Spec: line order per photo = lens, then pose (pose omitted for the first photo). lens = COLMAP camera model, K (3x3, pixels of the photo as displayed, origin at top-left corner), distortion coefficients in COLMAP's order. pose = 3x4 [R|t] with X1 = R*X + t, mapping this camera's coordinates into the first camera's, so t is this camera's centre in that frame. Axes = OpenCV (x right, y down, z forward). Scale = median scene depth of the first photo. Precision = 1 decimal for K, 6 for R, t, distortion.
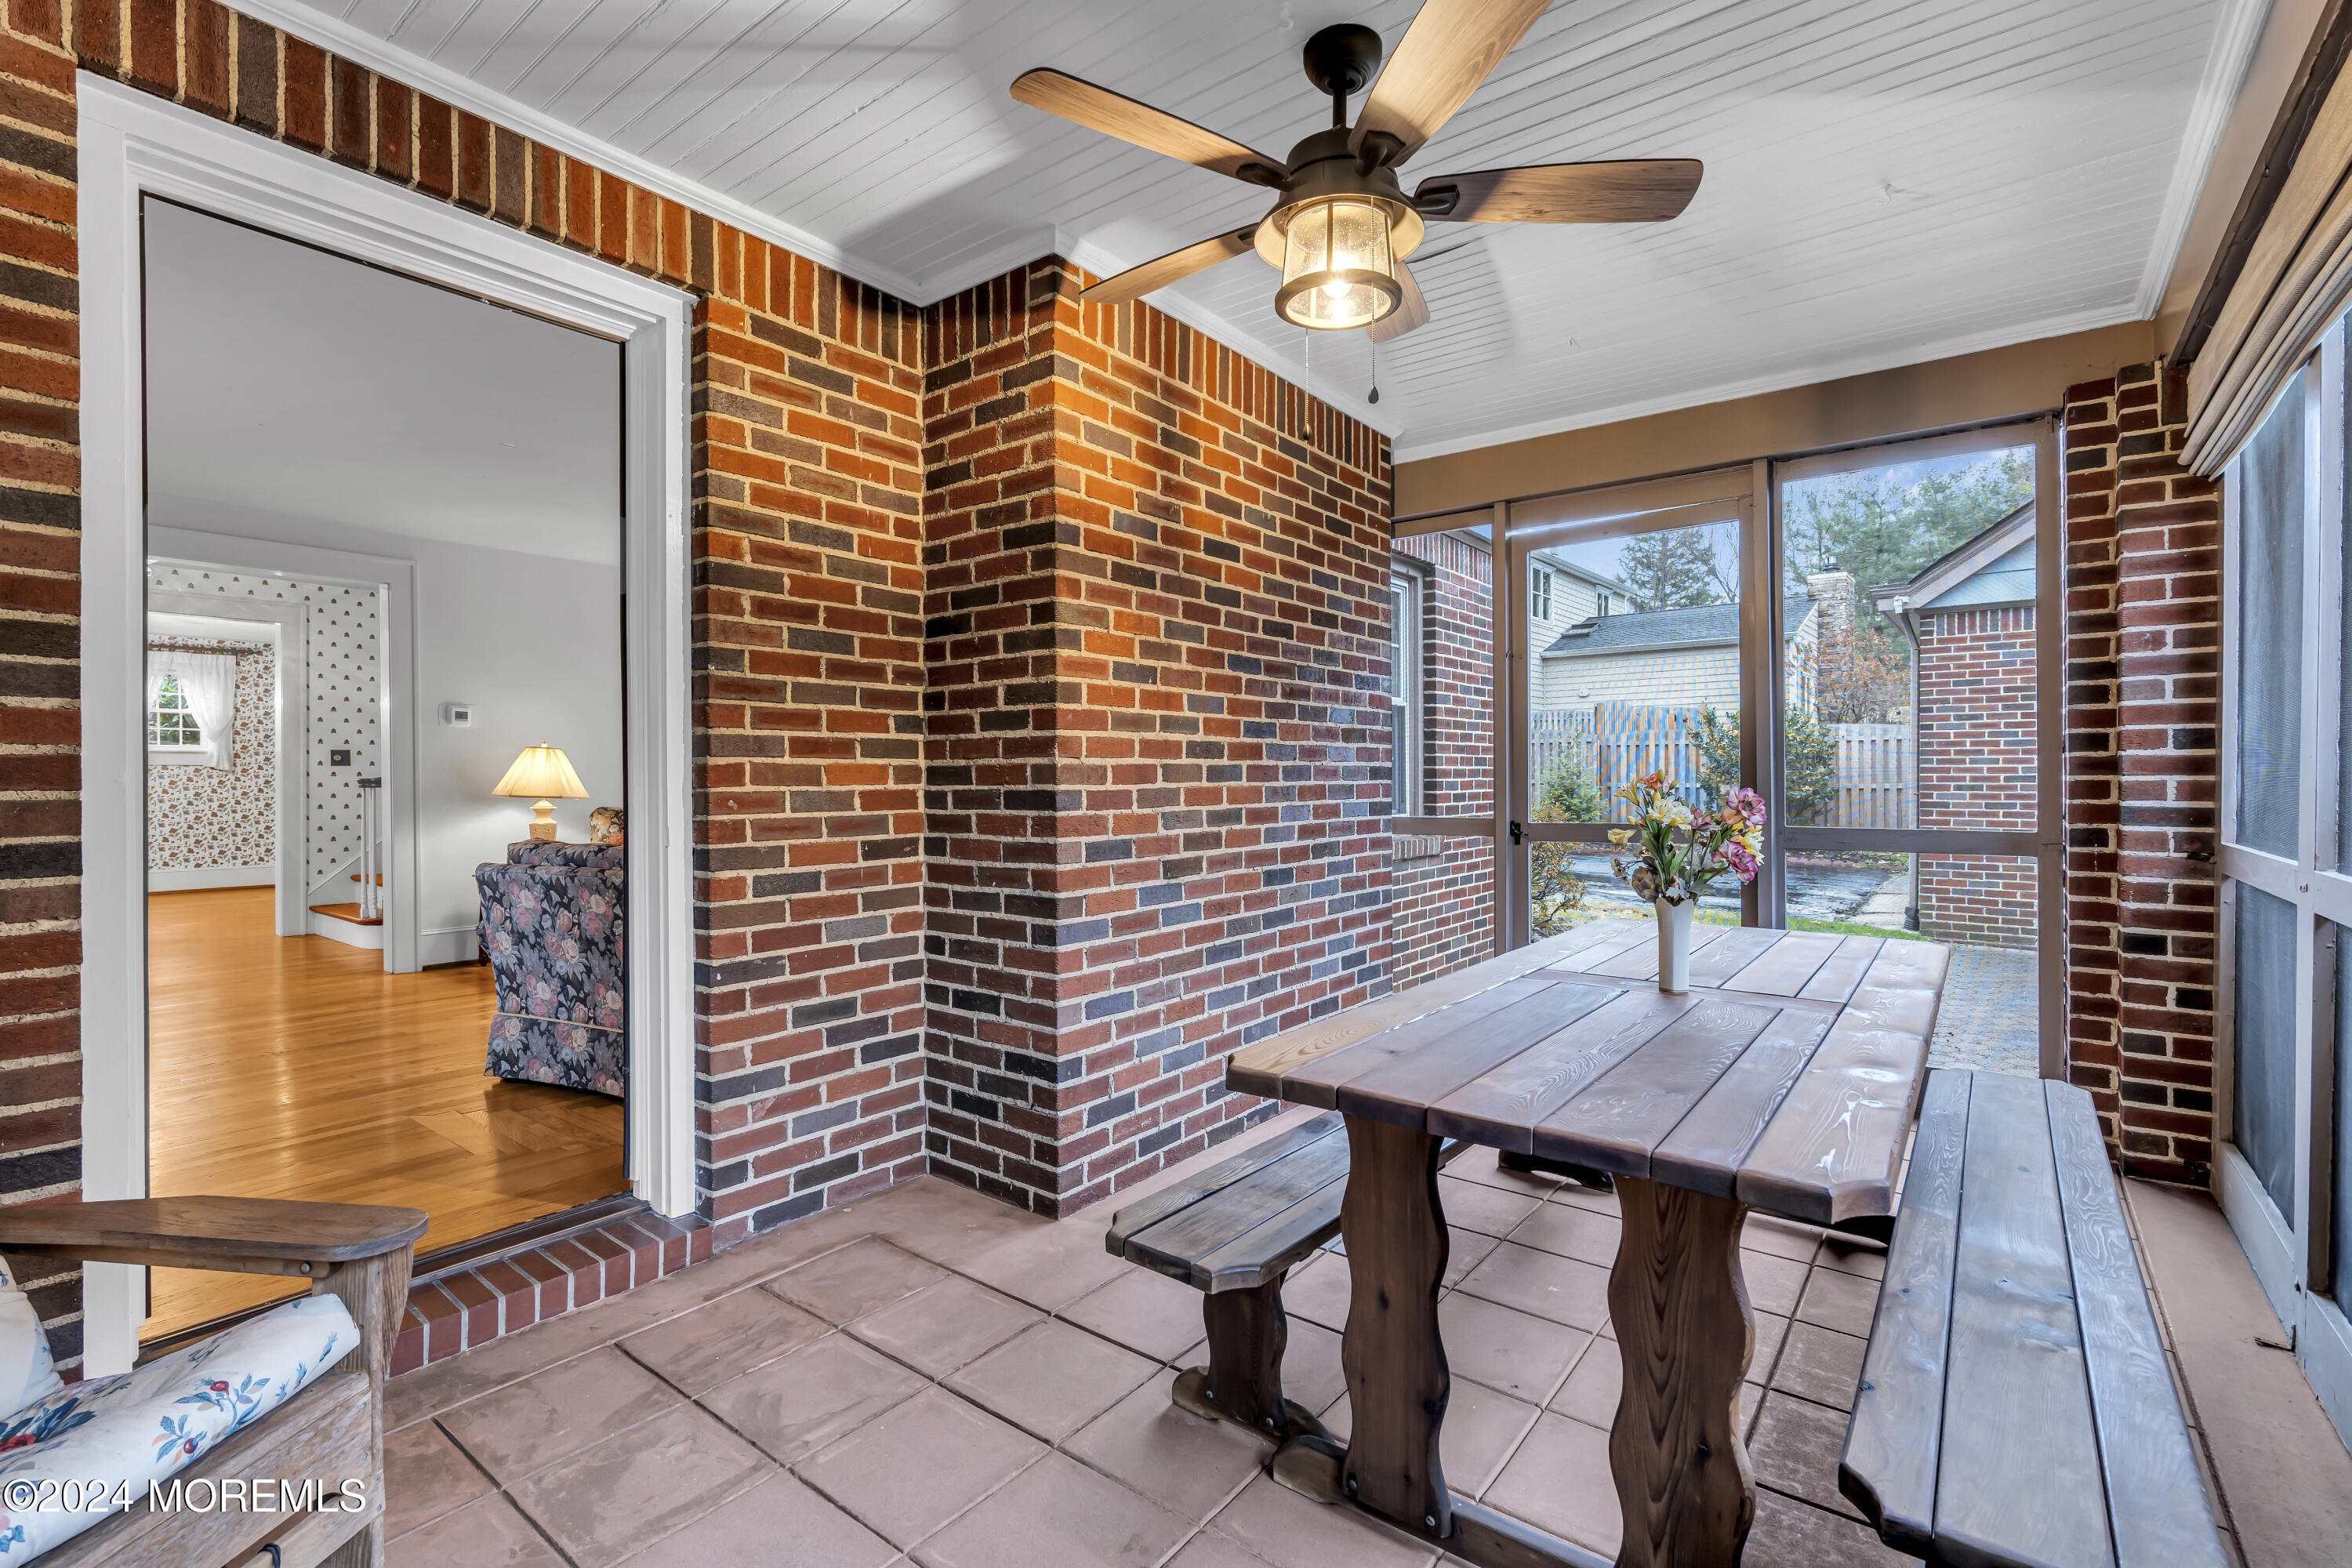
lens RADIAL K [[1050.1, 0, 1176.8], [0, 1050.1, 779.9], [0, 0, 1]] dist [-0.009872, 0.004120]
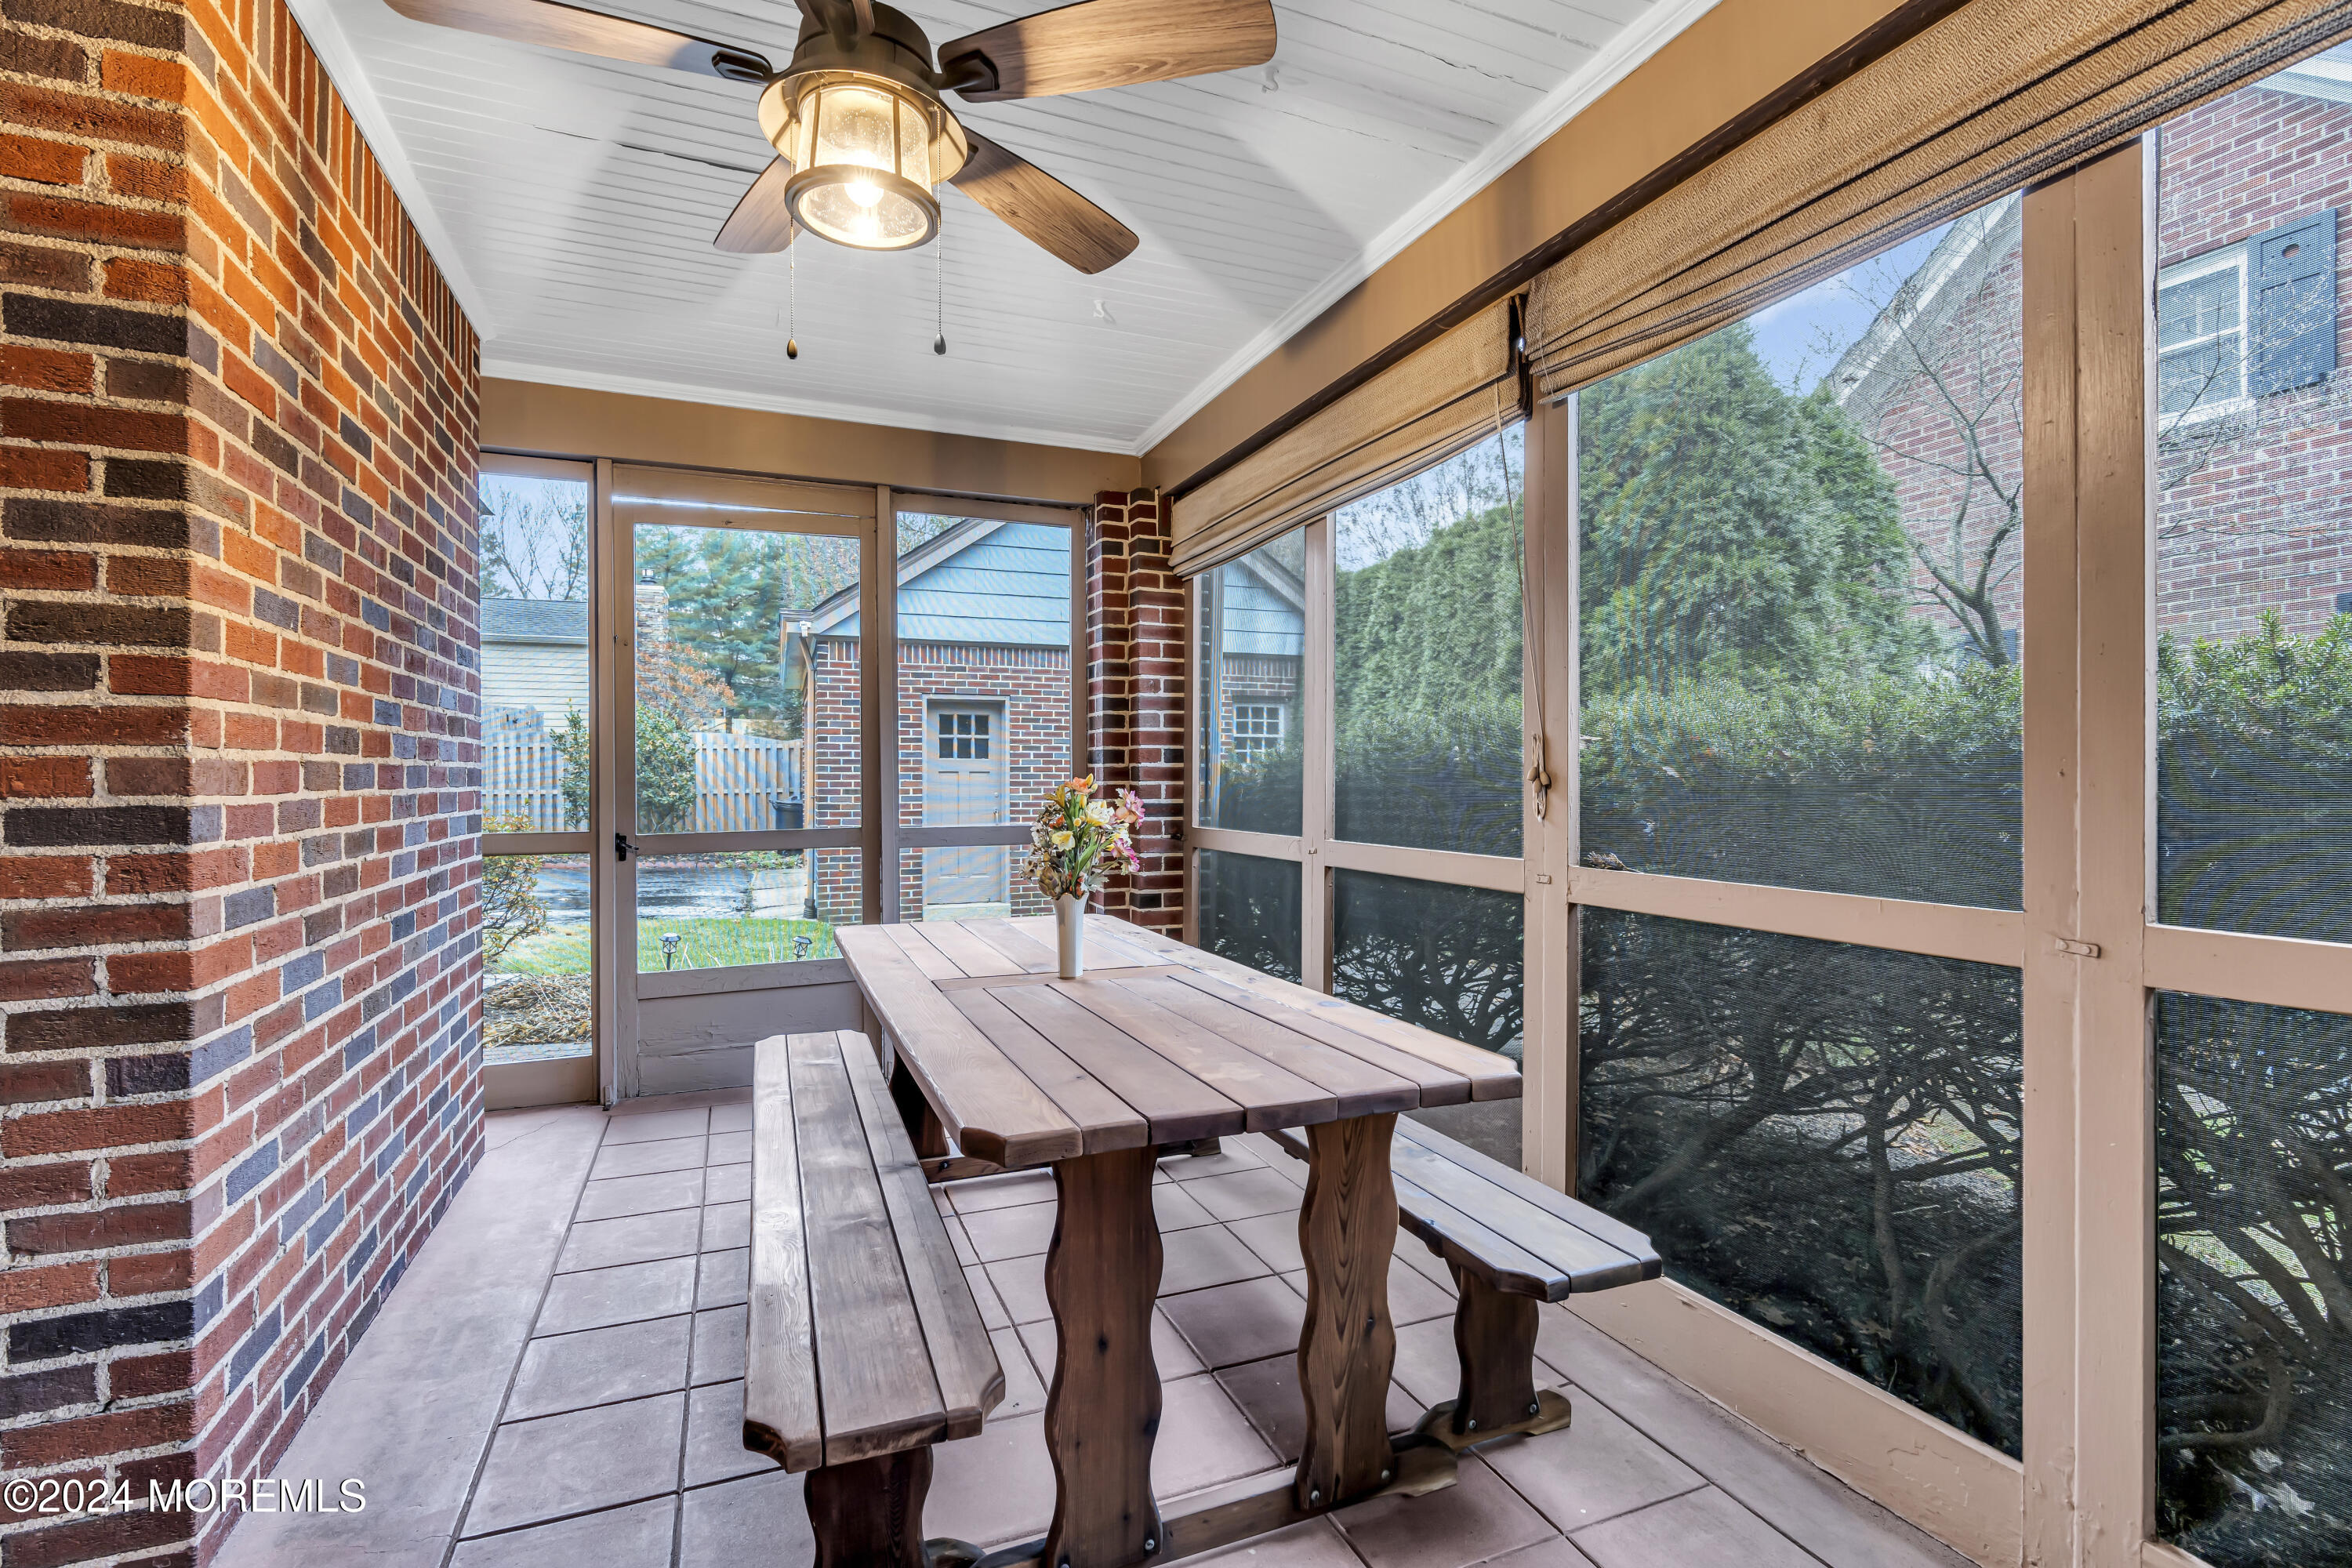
lens RADIAL K [[1076.4, 0, 1170.8], [0, 1076.4, 782.0], [0, 0, 1]] dist [-0.004163, 0.001536]
pose [[0.501839, 0.000028, 0.864961, -0.320103], [0.003350, 0.999992, -0.001977, 0.000065], [-0.864954, 0.003890, 0.501835, 0.249351]]
